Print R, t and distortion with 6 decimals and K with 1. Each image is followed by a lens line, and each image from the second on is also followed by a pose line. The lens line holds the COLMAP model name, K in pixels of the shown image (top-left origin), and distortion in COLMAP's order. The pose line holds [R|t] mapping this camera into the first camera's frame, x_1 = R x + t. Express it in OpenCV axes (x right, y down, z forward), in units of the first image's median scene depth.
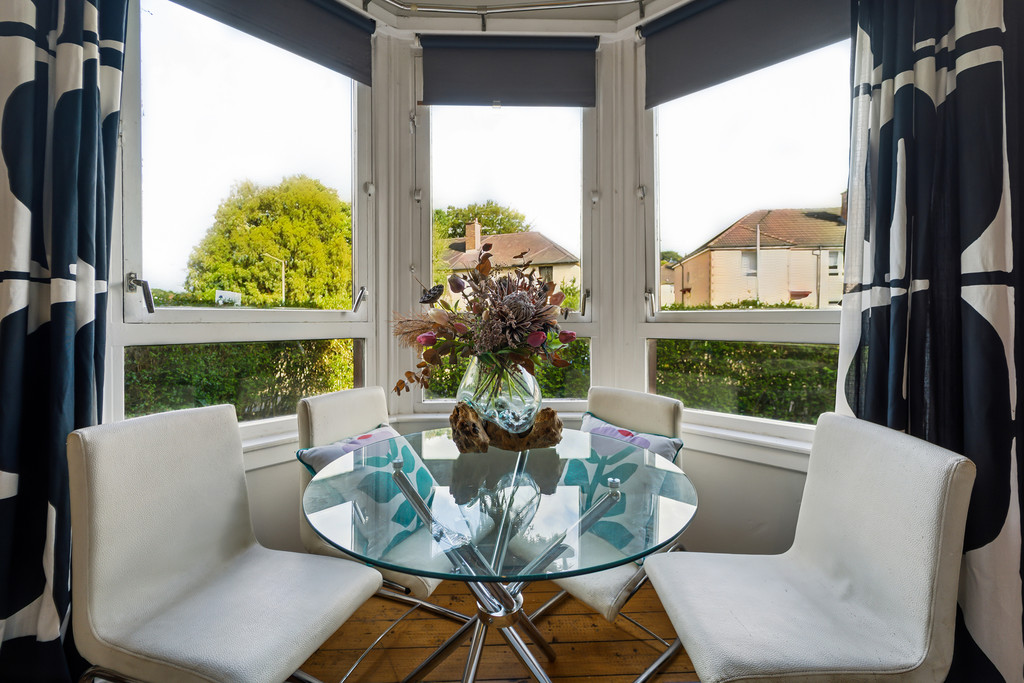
lens RADIAL K [[431.0, 0, 511.3], [0, 431.0, 323.6], [0, 0, 1]] dist [-0.000121, -0.000101]
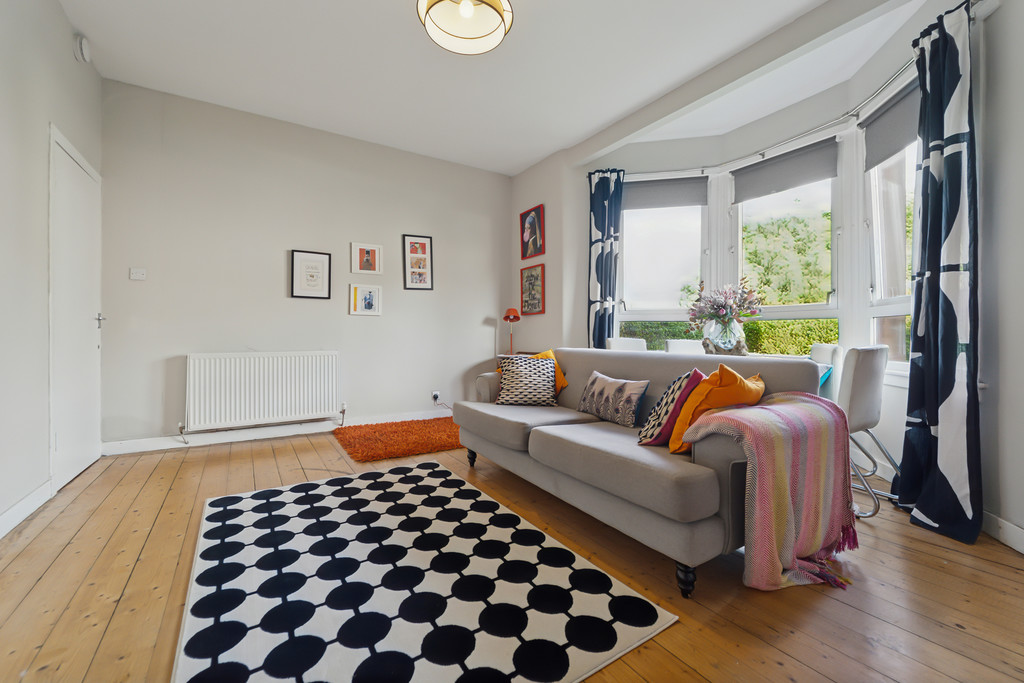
lens RADIAL K [[414.1, 0, 512.7], [0, 414.1, 336.1], [0, 0, 1]] dist [-0.000855, -0.000103]
pose [[0.510218, 0.002994, -0.860040, 1.566246], [-0.008370, 0.999964, -0.001485, 0.197709], [0.860005, 0.007956, 0.510224, -1.459905]]
